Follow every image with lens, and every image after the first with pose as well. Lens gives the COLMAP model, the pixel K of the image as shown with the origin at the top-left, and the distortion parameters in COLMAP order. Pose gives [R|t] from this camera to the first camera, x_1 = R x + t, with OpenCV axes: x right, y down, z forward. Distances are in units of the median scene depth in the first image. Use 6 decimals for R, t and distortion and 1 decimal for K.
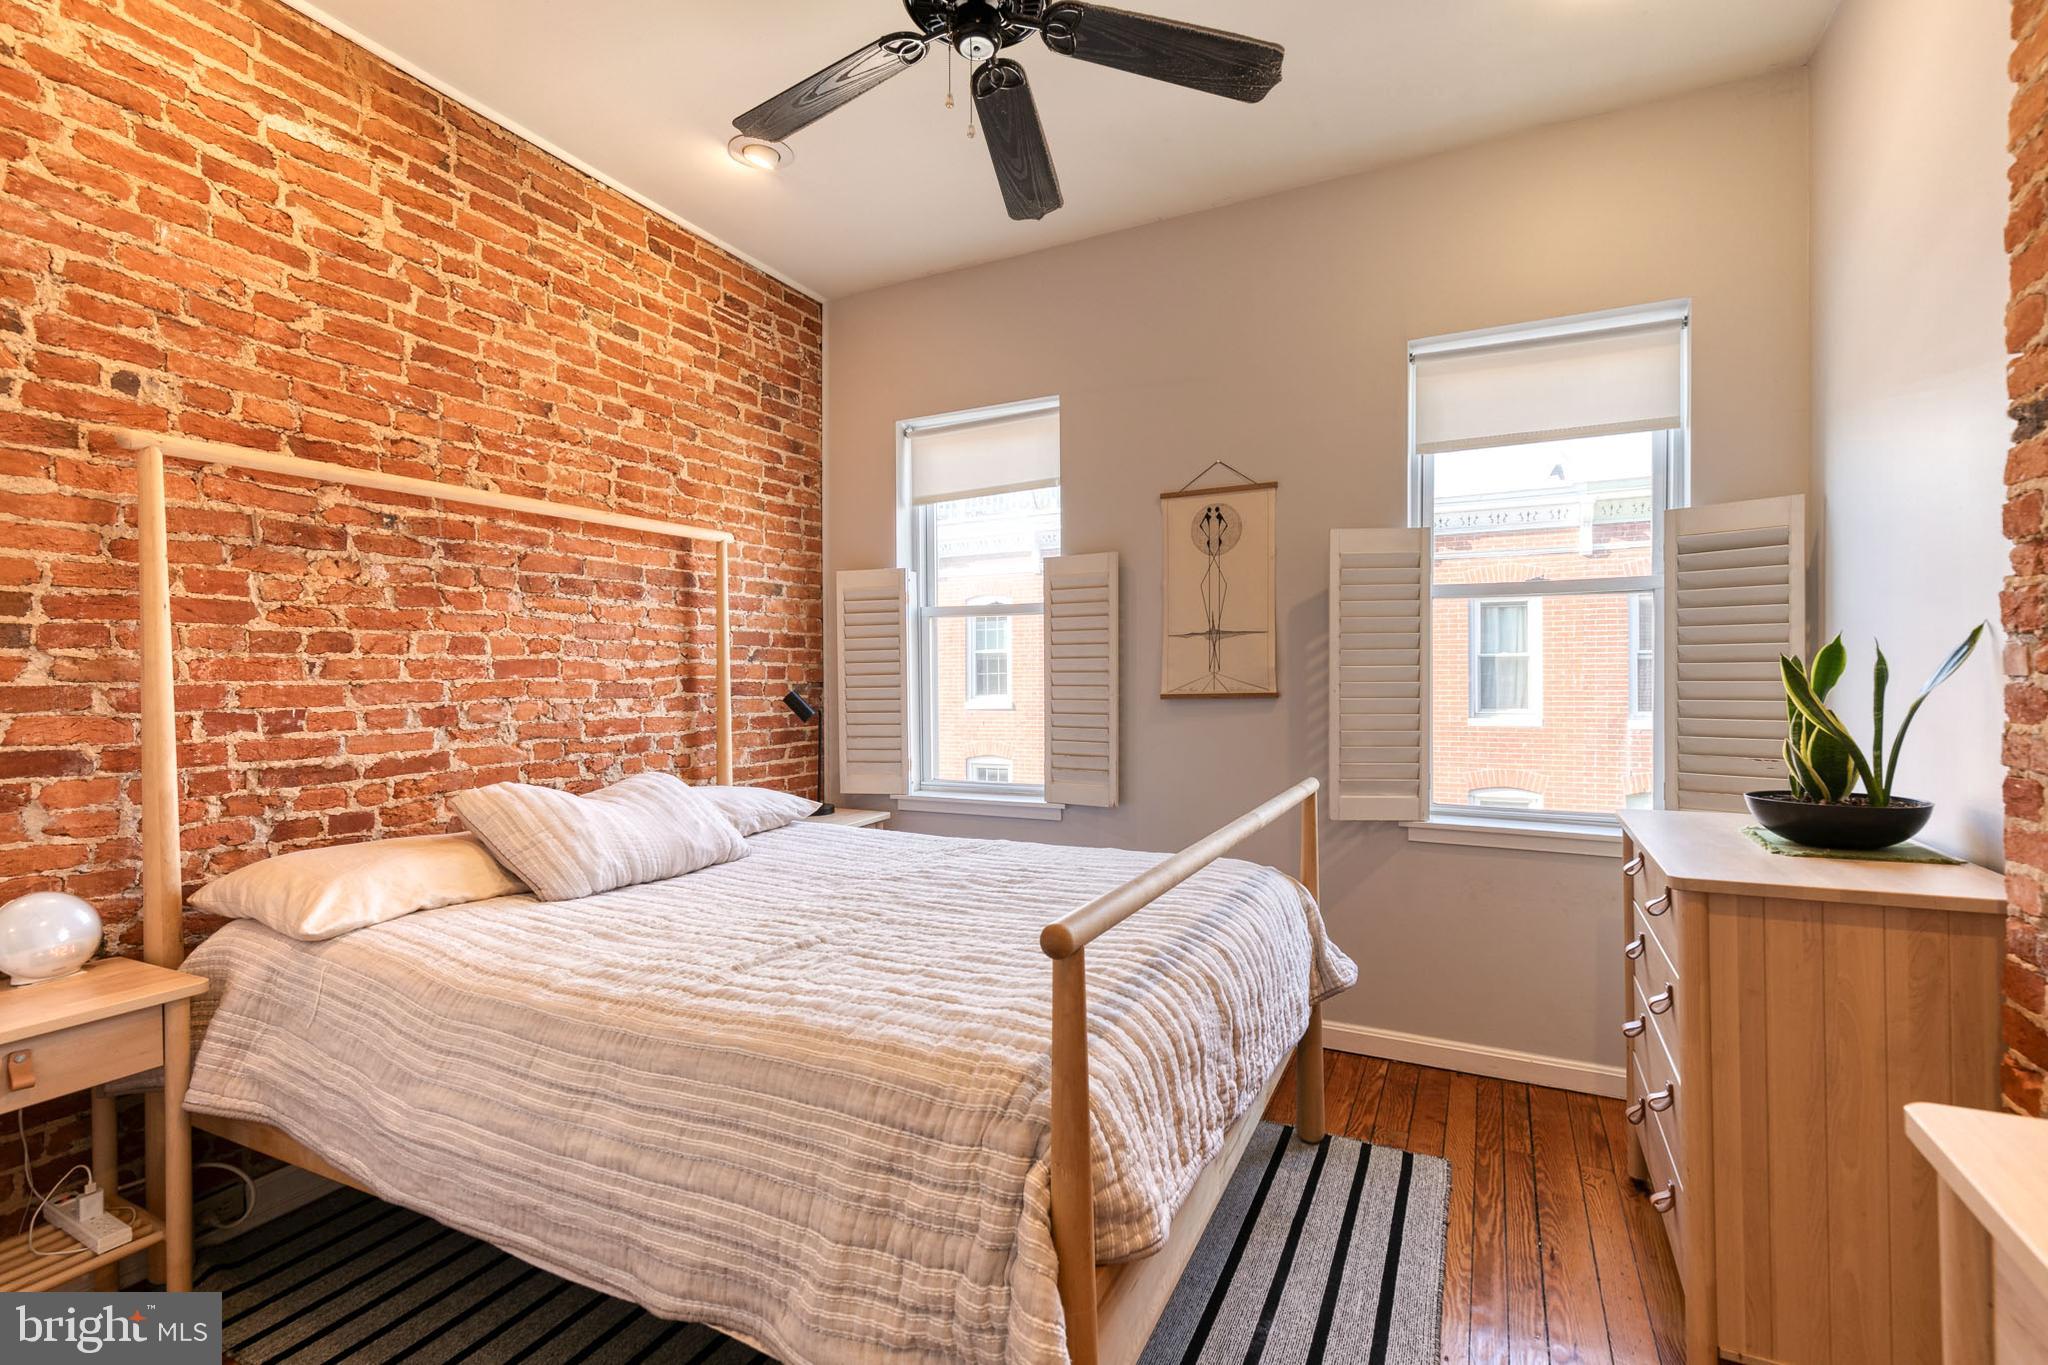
lens RADIAL K [[920.6, 0, 1040.9], [0, 920.6, 674.8], [0, 0, 1]] dist [0.004463, 0.000476]
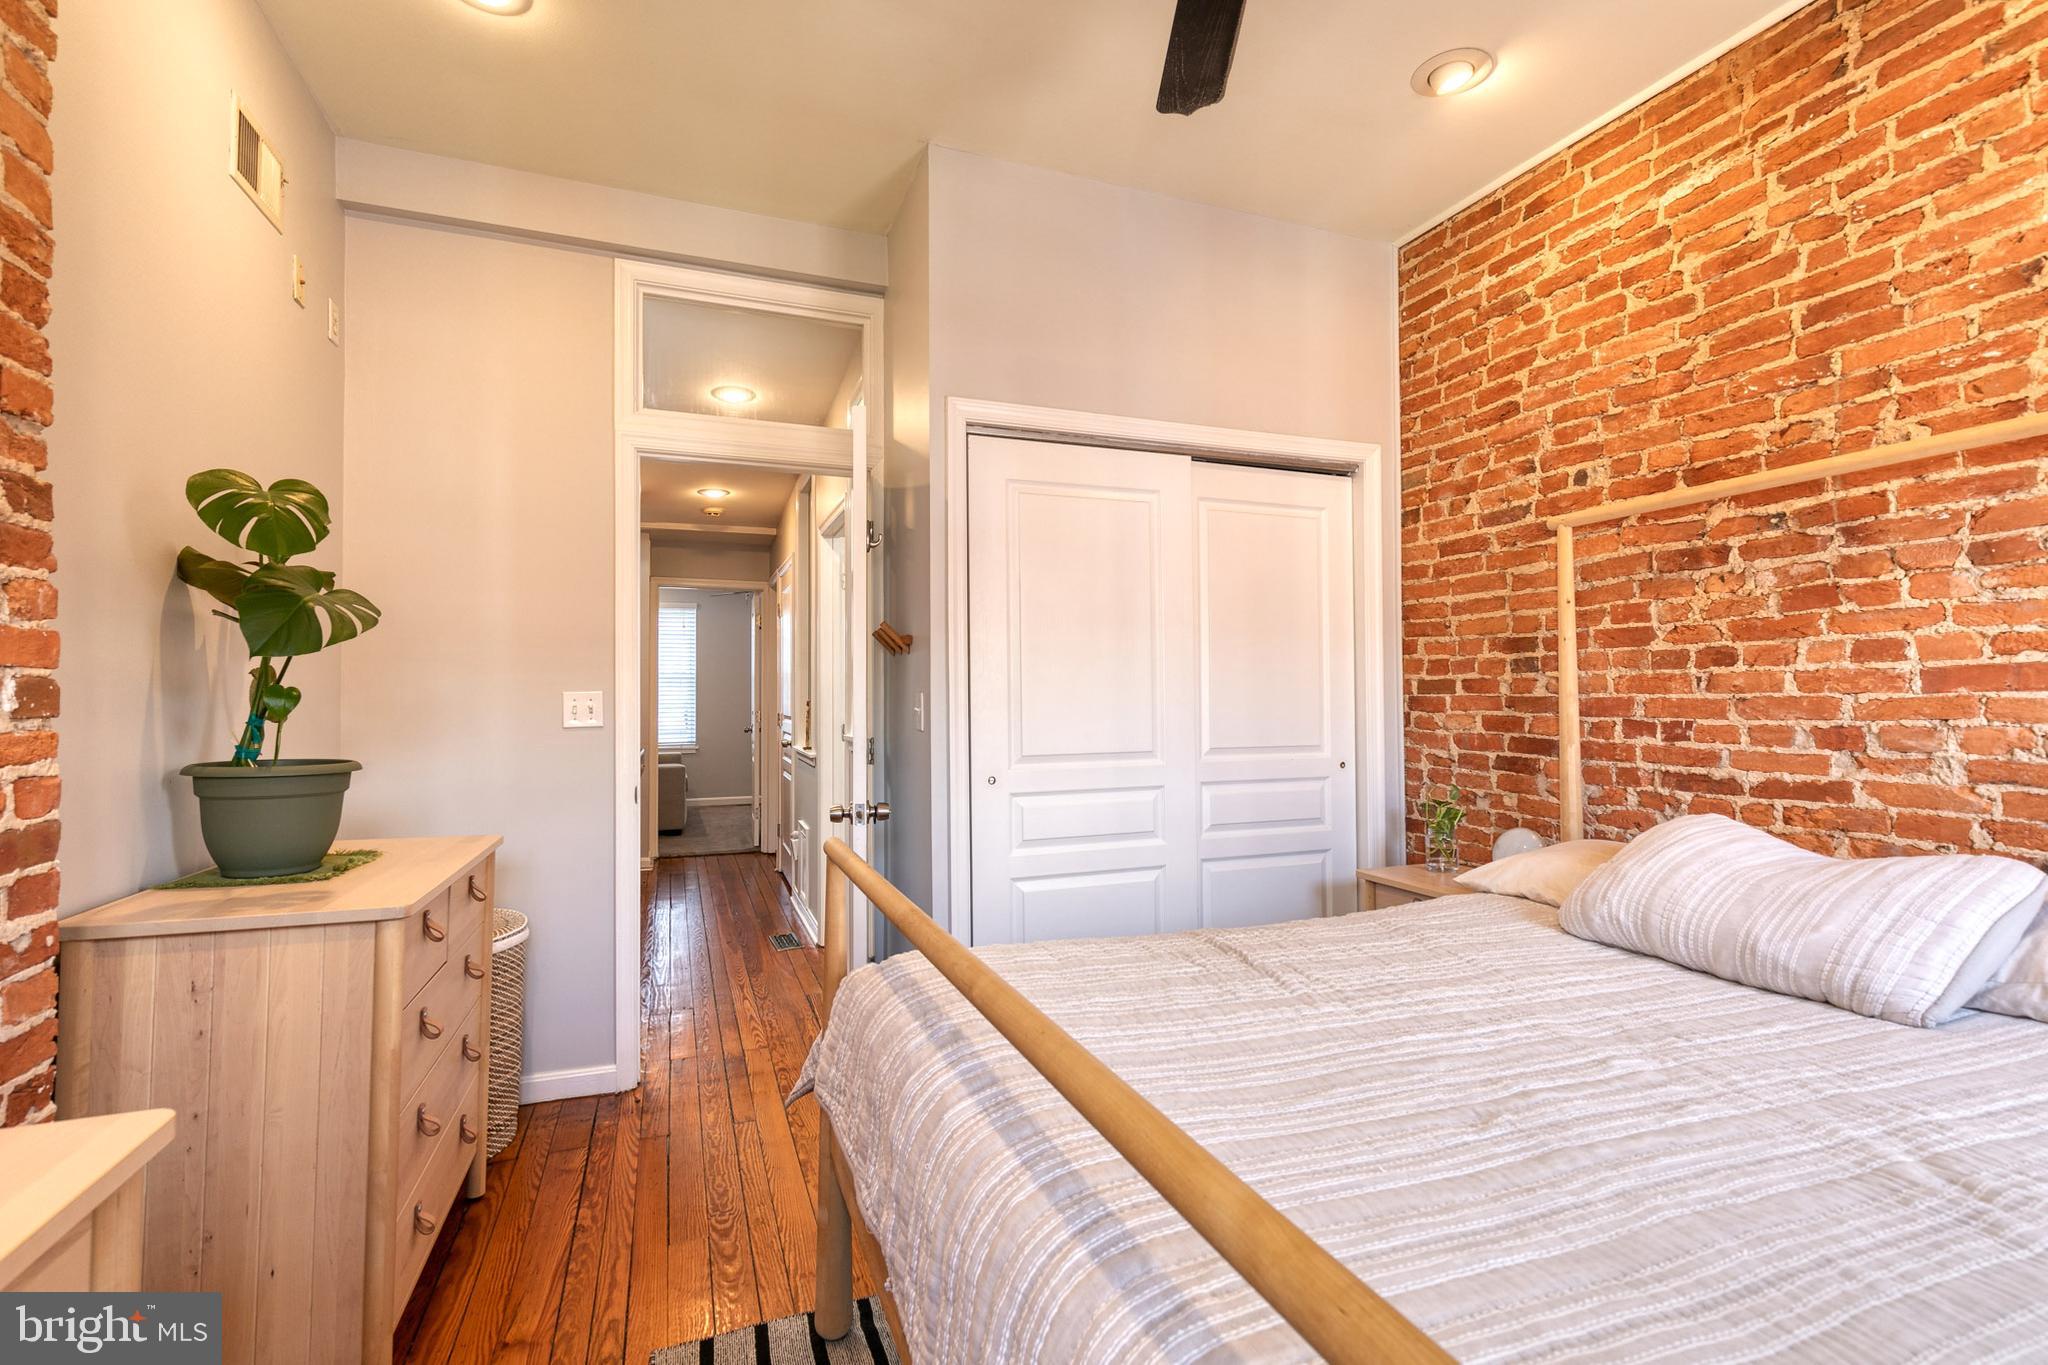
lens RADIAL K [[920.6, 0, 1040.9], [0, 920.6, 674.8], [0, 0, 1]] dist [0.004463, 0.000476]
pose [[-0.669807, -0.009489, -0.742475, 0.472370], [0.005549, 0.999826, -0.017784, -0.000993], [0.742515, -0.016032, -0.669638, 1.084015]]
